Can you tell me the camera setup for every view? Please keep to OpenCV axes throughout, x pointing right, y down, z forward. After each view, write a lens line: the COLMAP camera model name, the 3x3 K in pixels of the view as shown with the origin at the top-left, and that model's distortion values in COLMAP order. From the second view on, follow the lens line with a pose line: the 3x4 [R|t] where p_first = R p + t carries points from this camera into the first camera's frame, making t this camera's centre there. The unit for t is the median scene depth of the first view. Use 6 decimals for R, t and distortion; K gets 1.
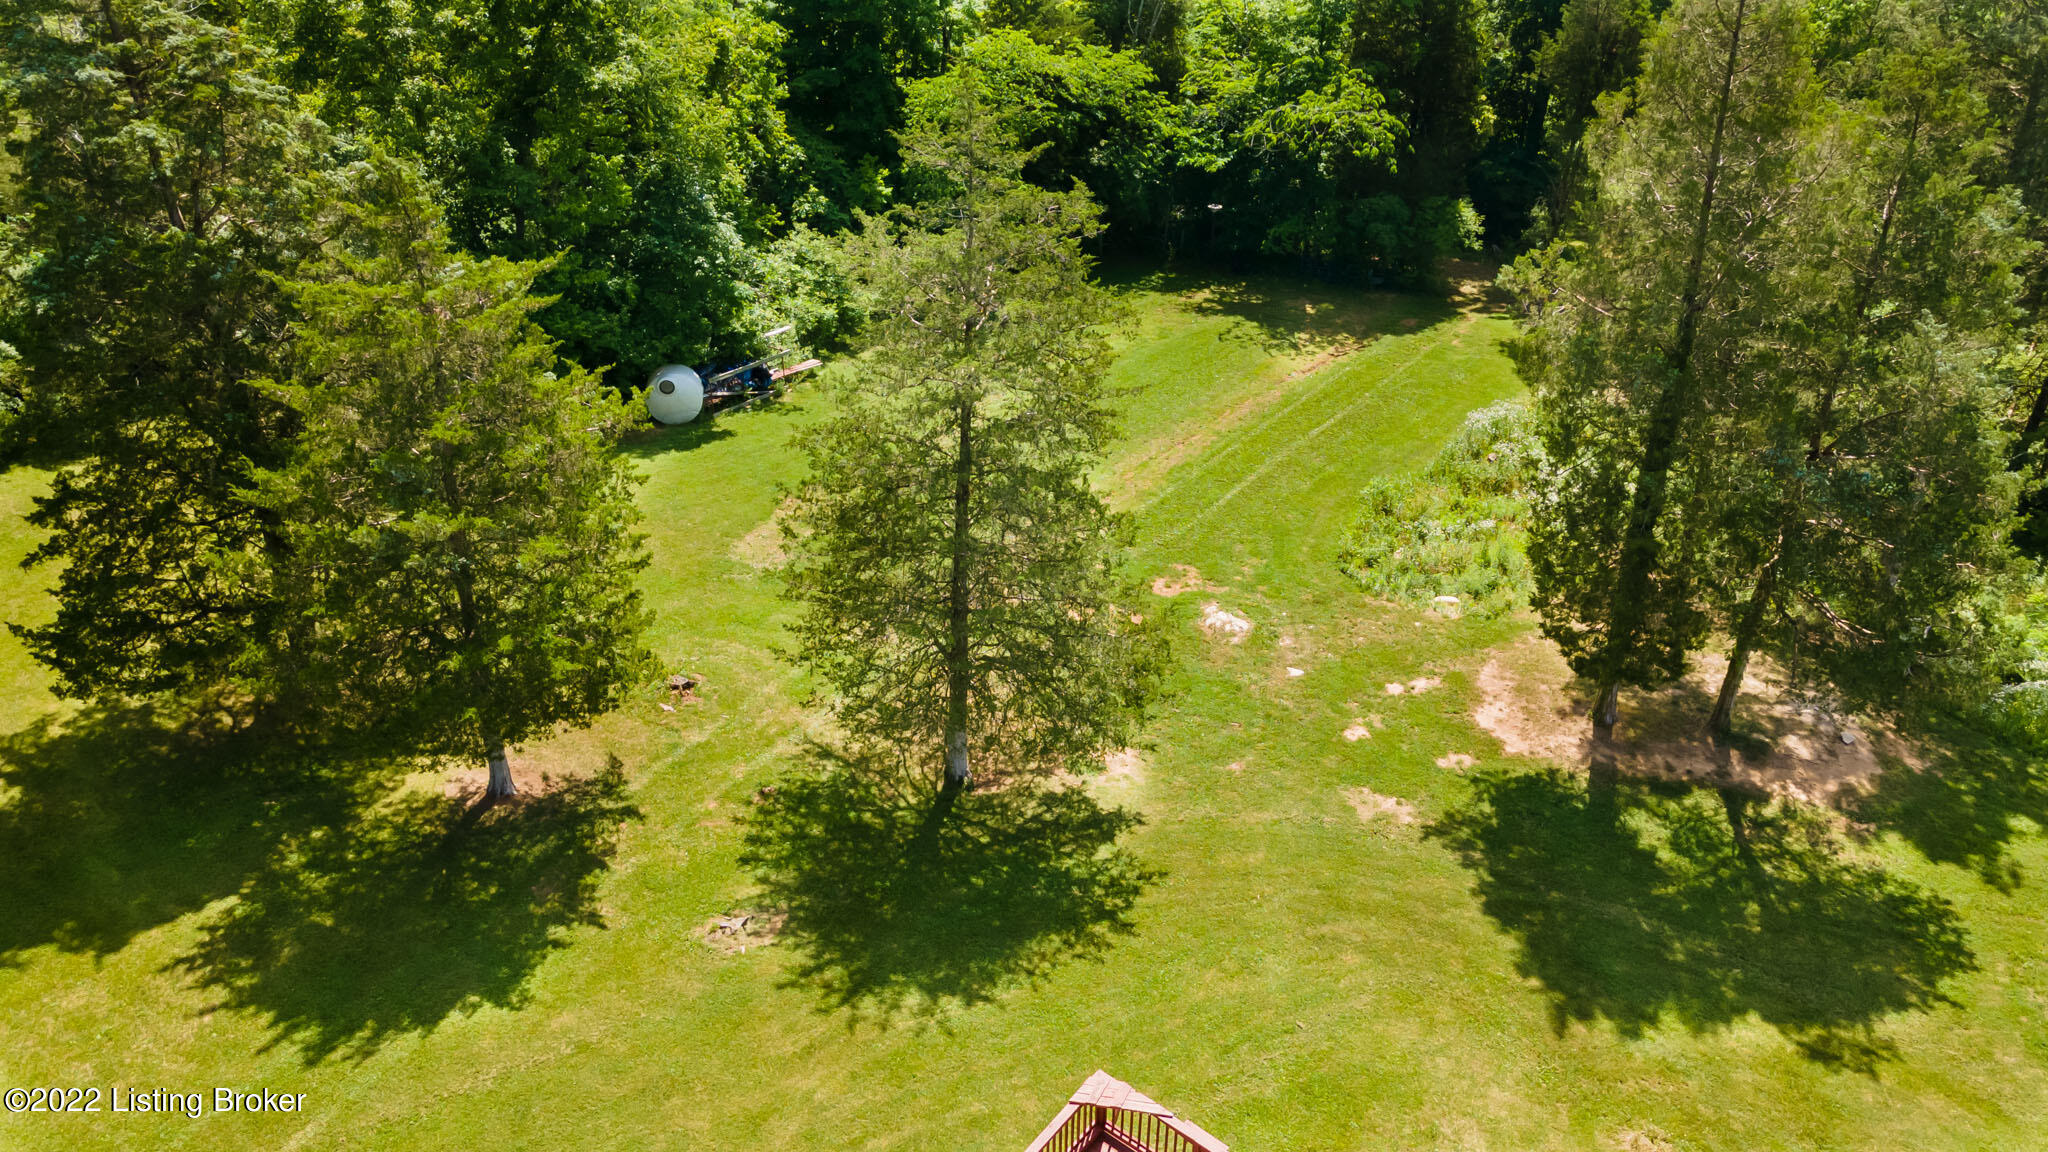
lens RADIAL K [[1553.4, 0, 1022.9], [0, 1553.4, 567.6], [0, 0, 1]] dist [0.004472, -0.000179]
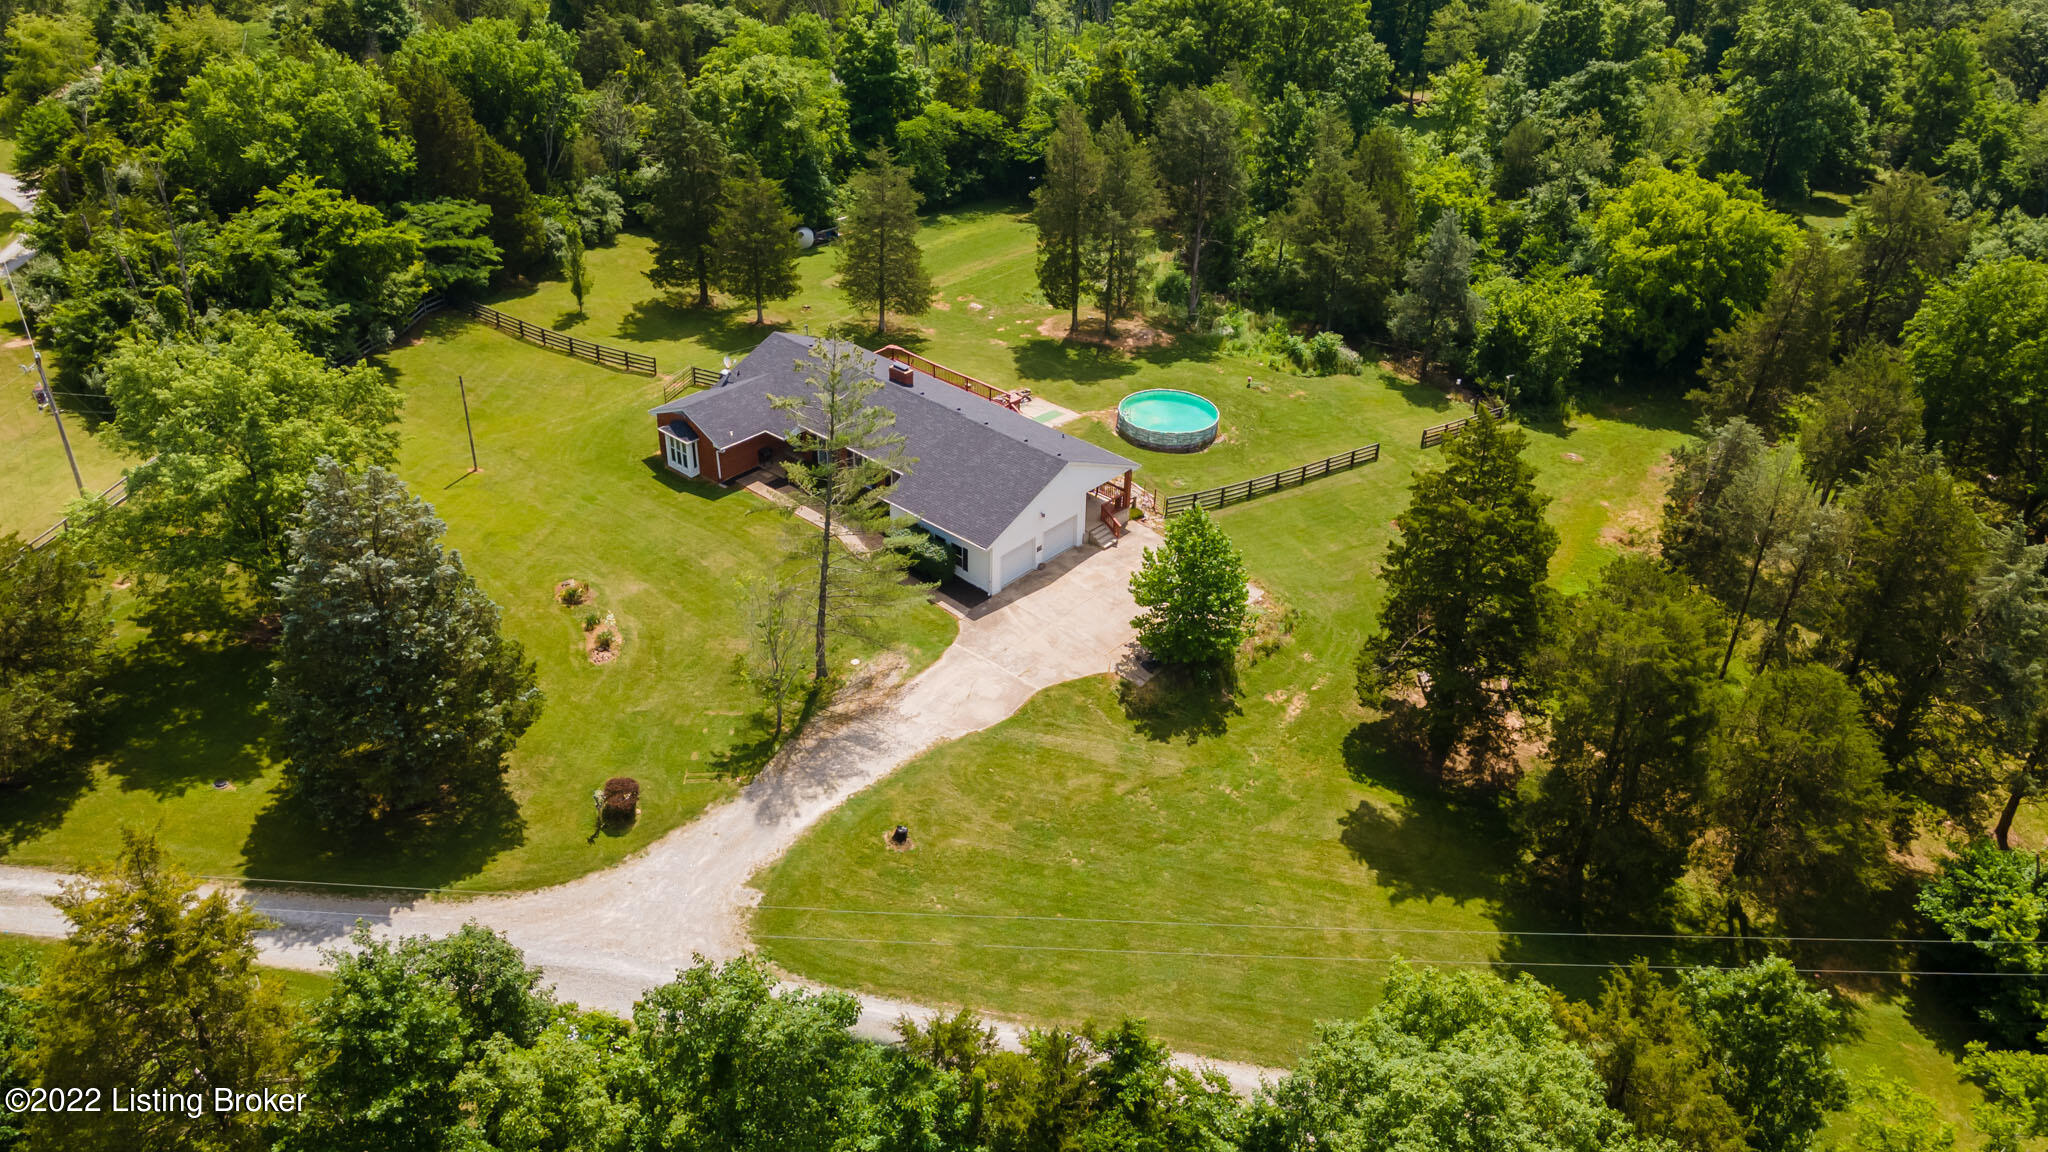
lens RADIAL K [[1553.4, 0, 1026.3], [0, 1553.4, 583.5], [0, 0, 1]] dist [0.004472, -0.000179]
pose [[0.997758, 0.048901, -0.045697, 0.314255], [-0.047808, 0.998551, 0.024708, 0.398552], [0.046839, -0.022468, 0.998650, -1.680209]]
